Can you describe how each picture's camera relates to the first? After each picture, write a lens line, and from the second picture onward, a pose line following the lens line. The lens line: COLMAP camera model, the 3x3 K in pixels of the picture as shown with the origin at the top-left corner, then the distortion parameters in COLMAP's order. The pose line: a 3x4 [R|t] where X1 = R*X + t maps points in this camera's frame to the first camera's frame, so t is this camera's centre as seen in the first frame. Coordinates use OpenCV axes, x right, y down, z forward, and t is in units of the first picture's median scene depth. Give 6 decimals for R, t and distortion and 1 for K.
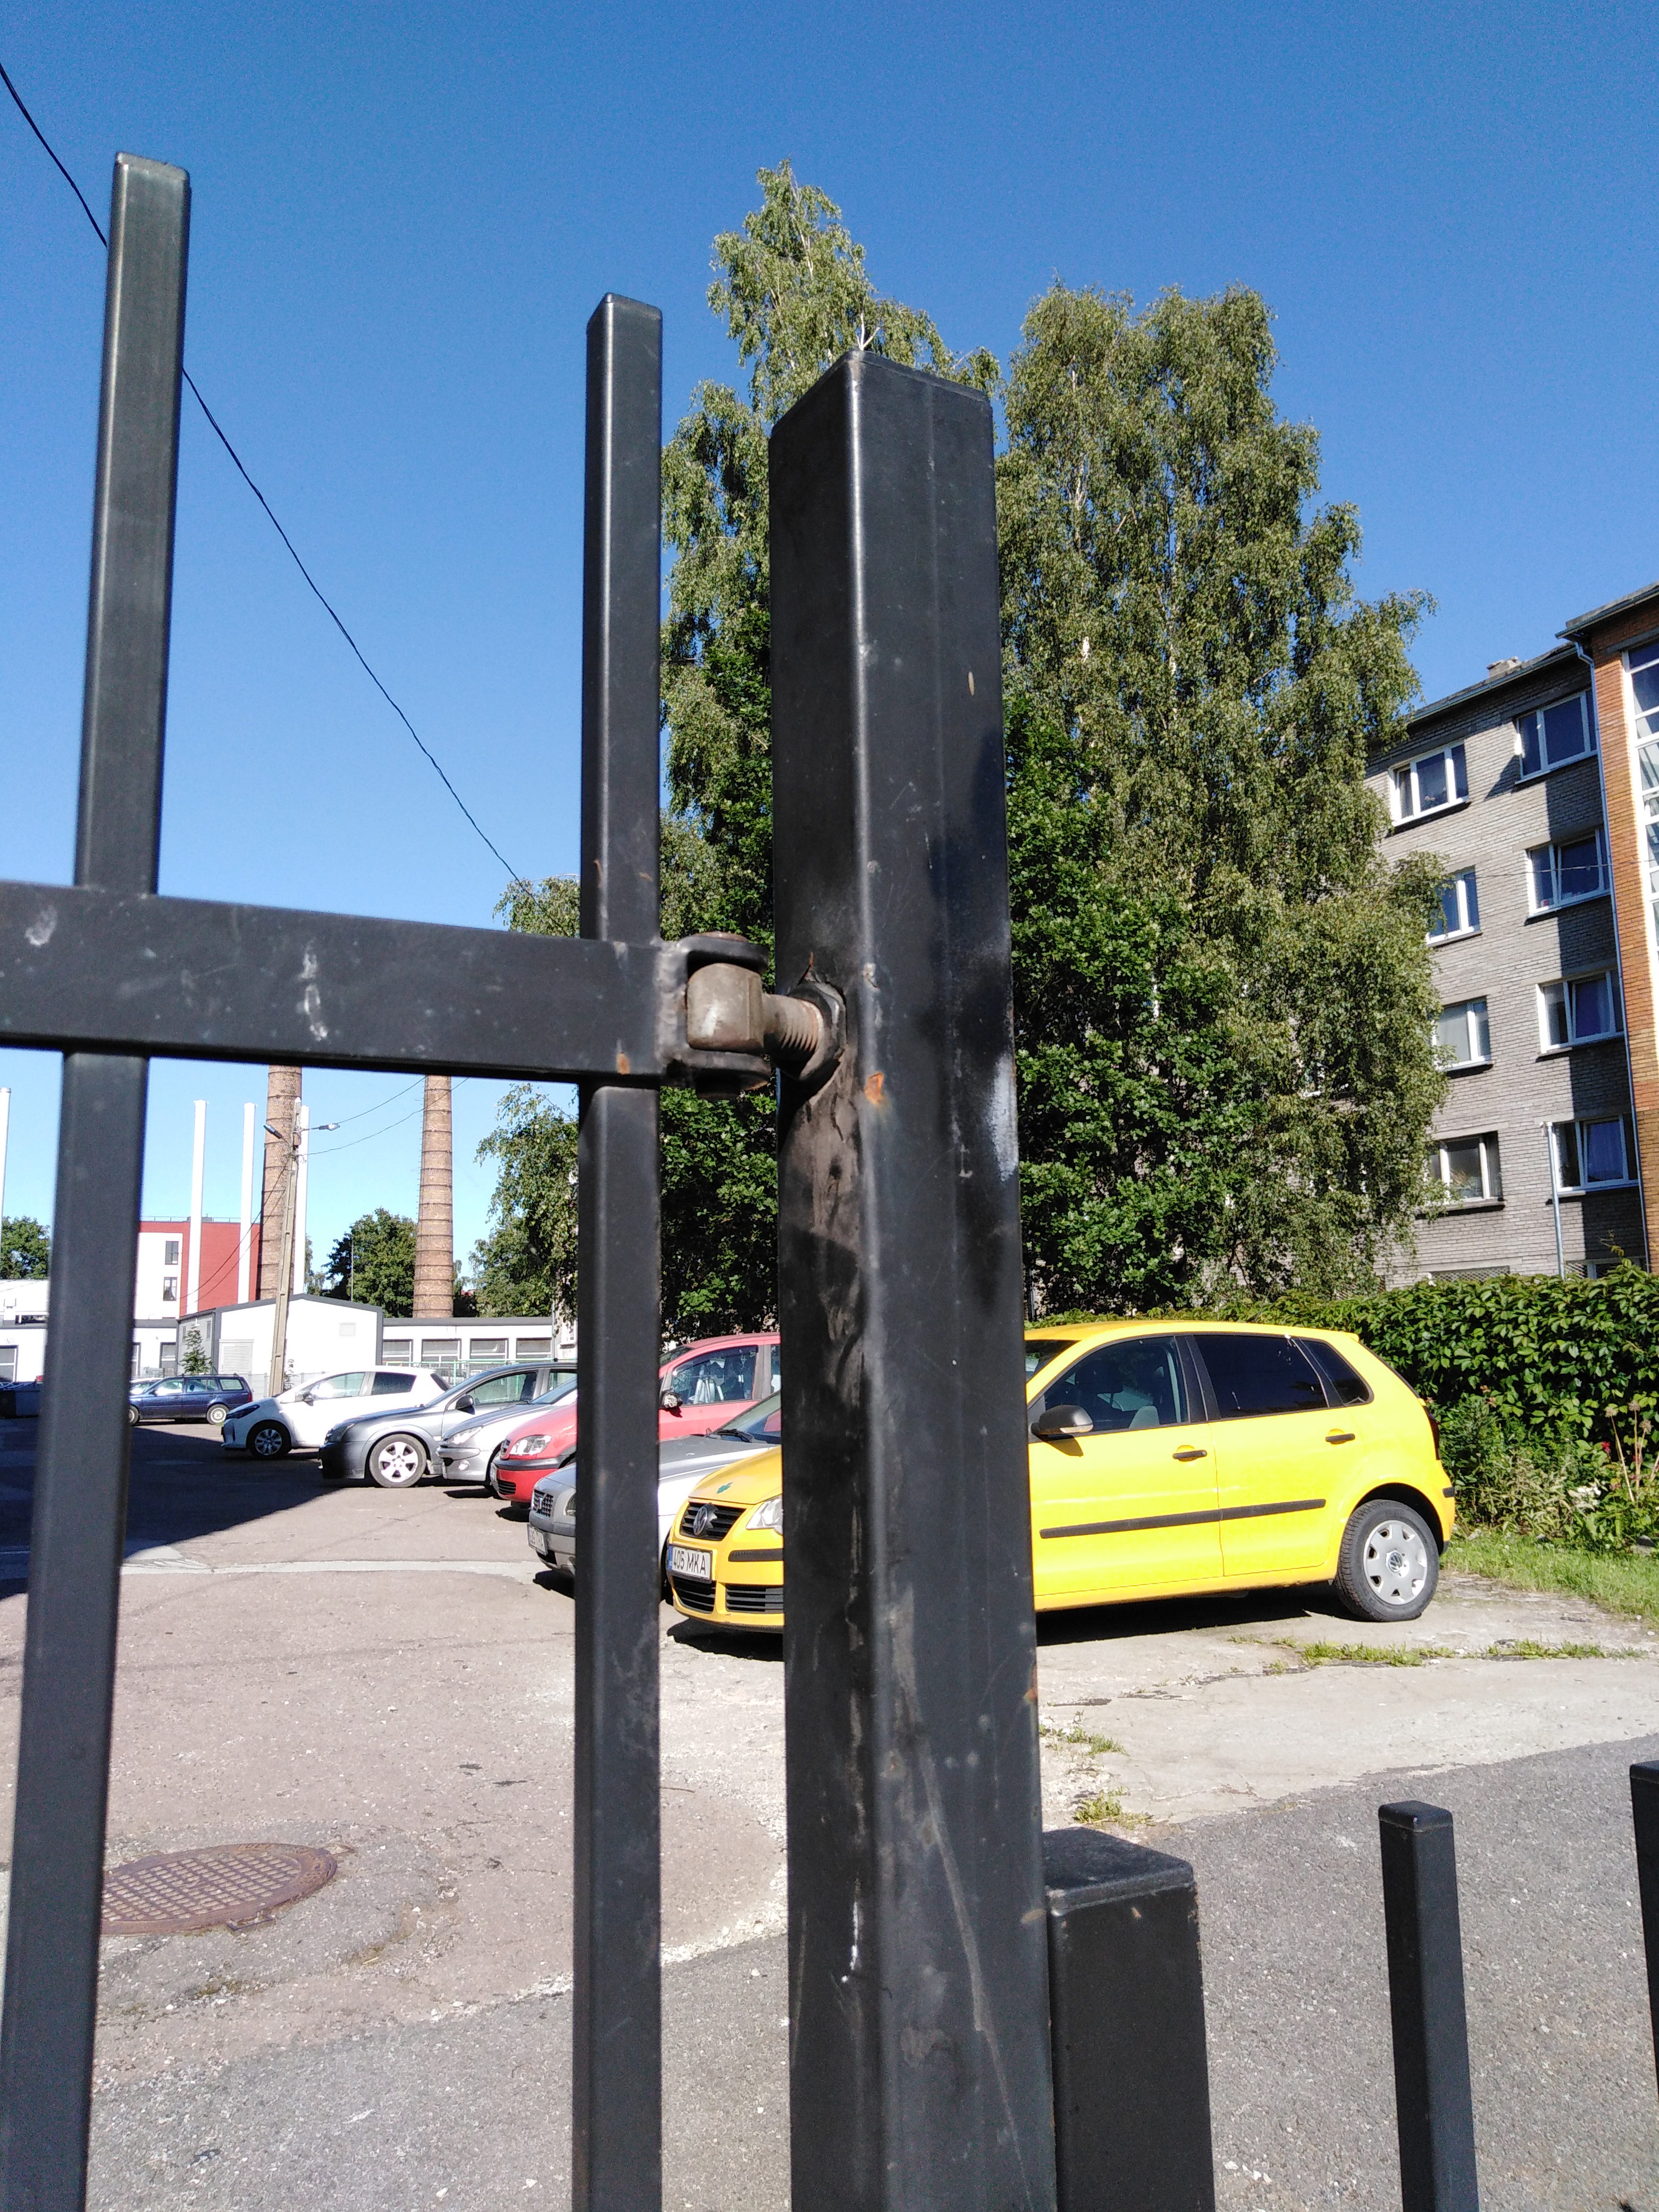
lens RADIAL K [[1700.4, 0, 829.5], [0, 1700.4, 1106.0], [0, 0, 1]] dist [0.092954, -0.000254]
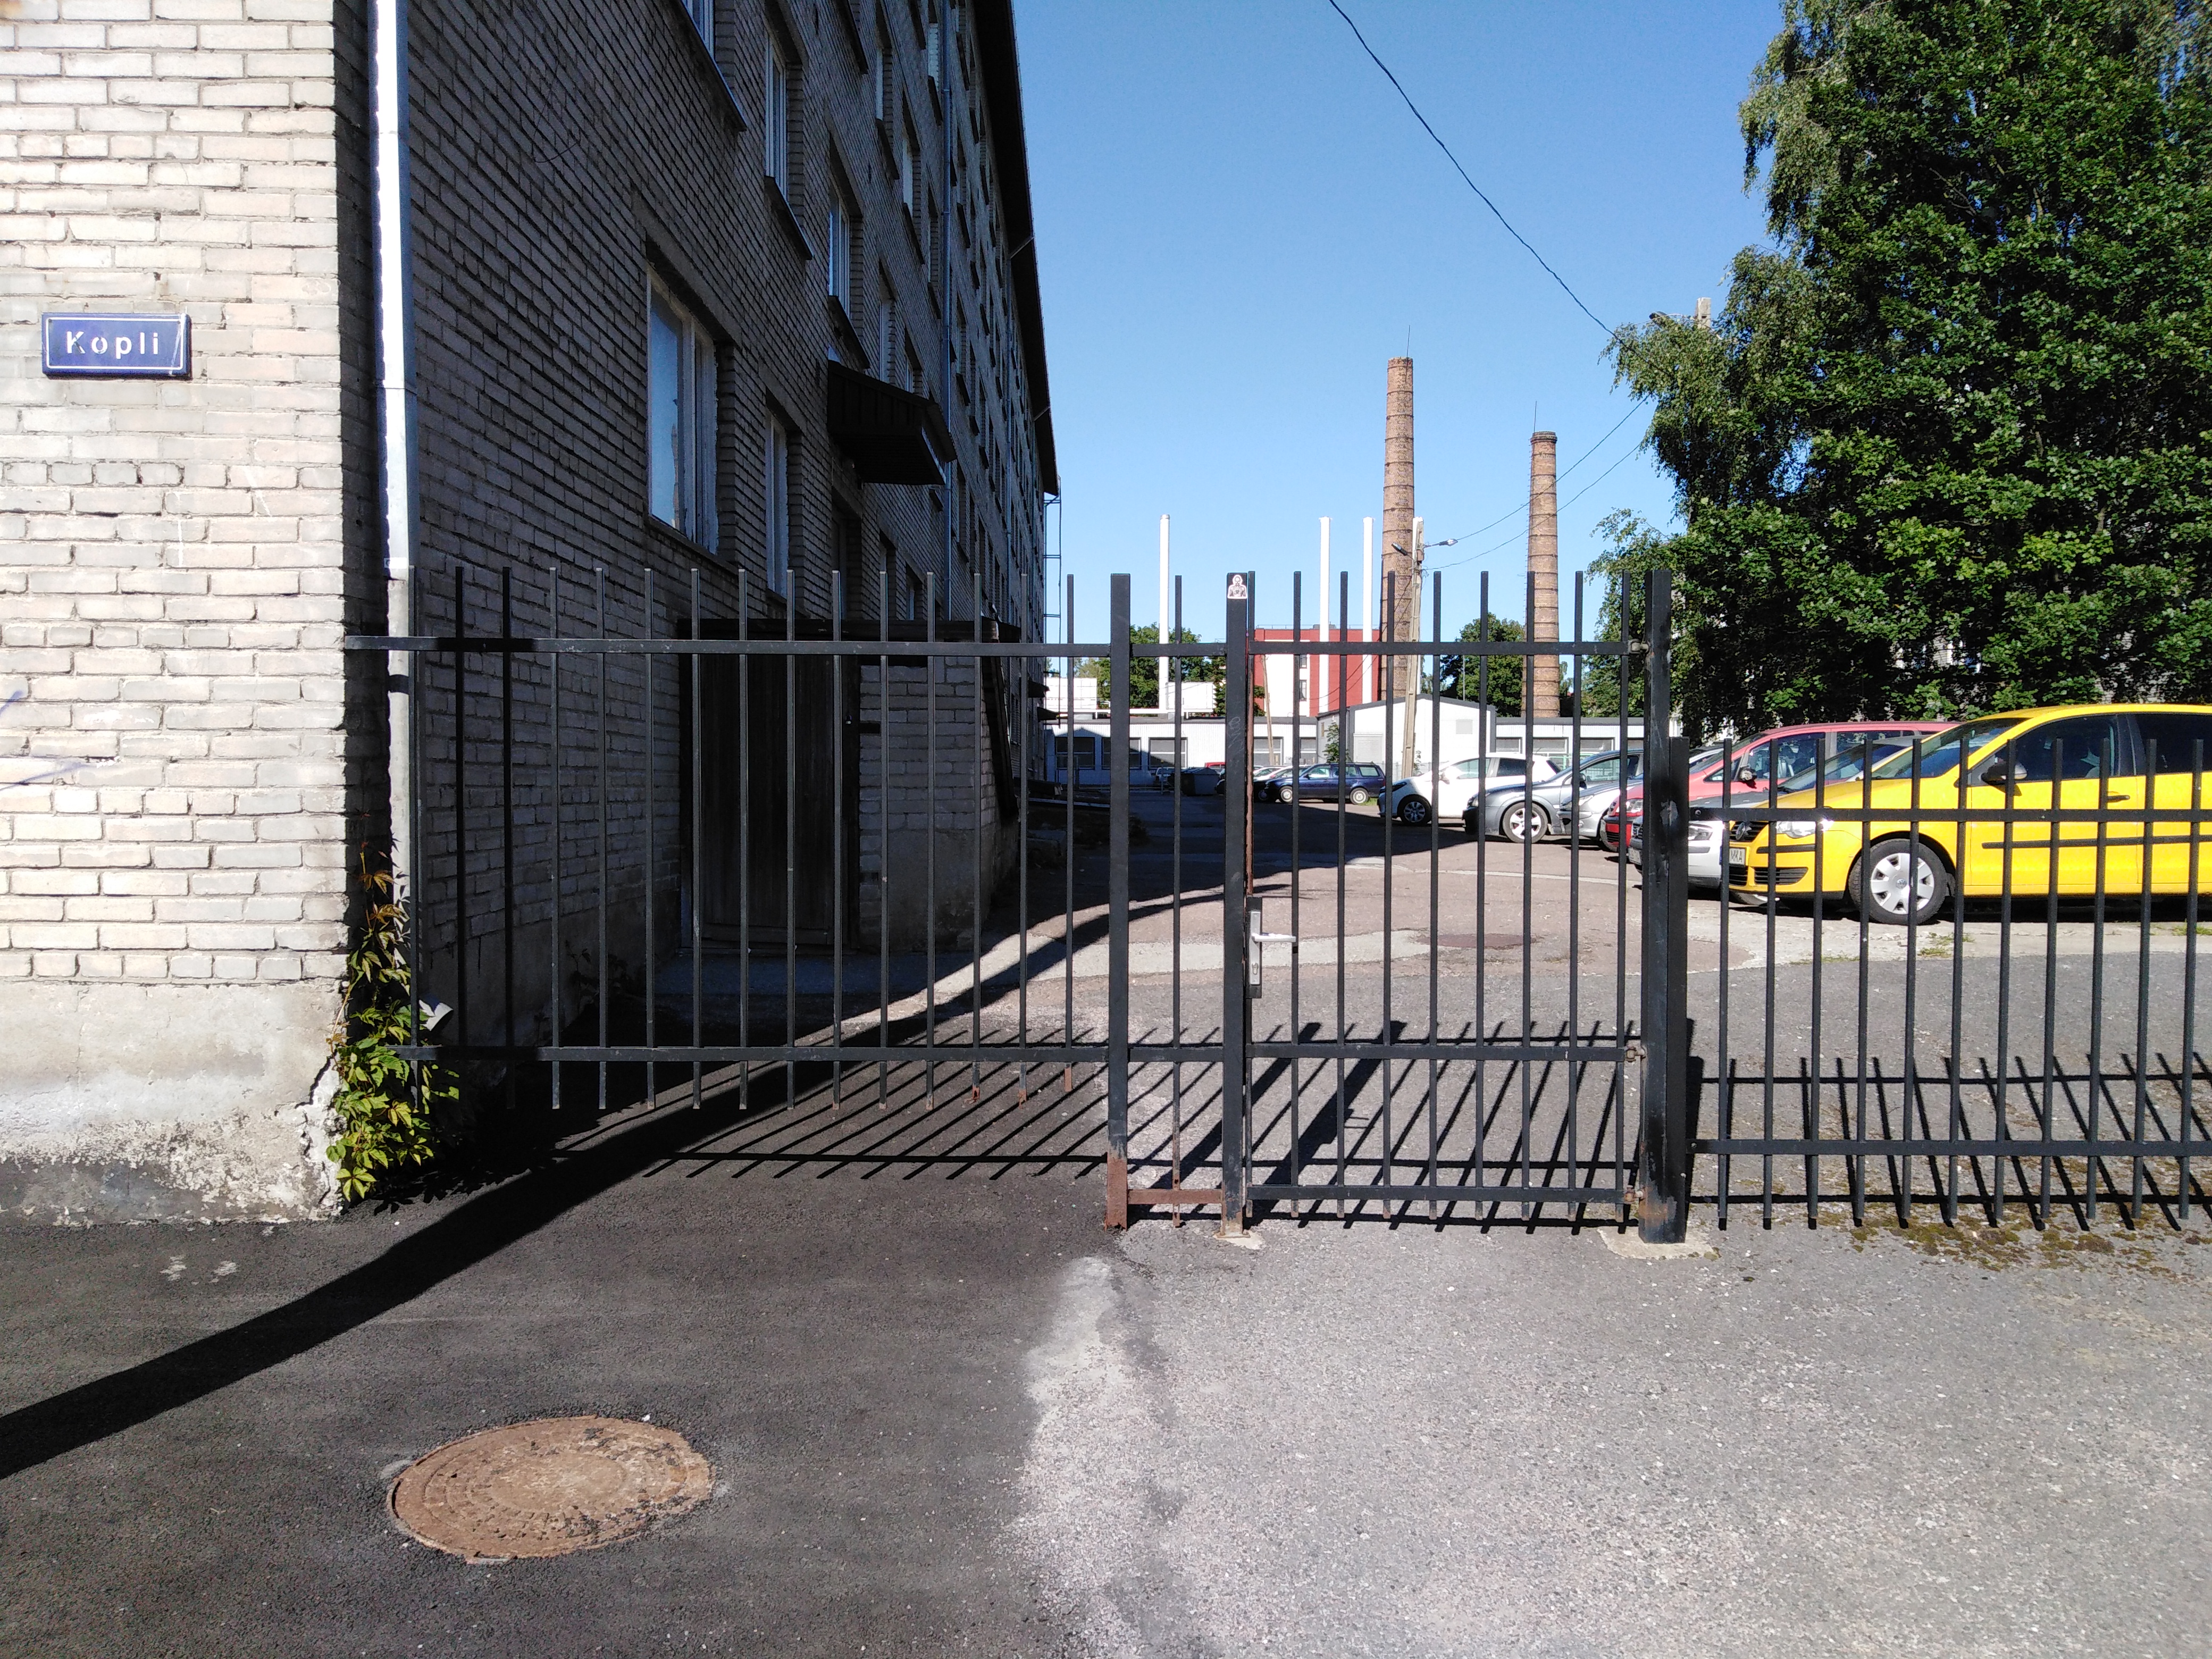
lens RADIAL K [[1665.2, 0, 1104.6], [0, 1665.2, 863.5], [0, 0, 1]] dist [0.006444, -0.033572]
pose [[0.886980, 0.040282, -0.460049, 0.032524], [0.056604, 0.979194, 0.194871, -0.016908], [0.458327, -0.198887, 0.866245, -0.172681]]
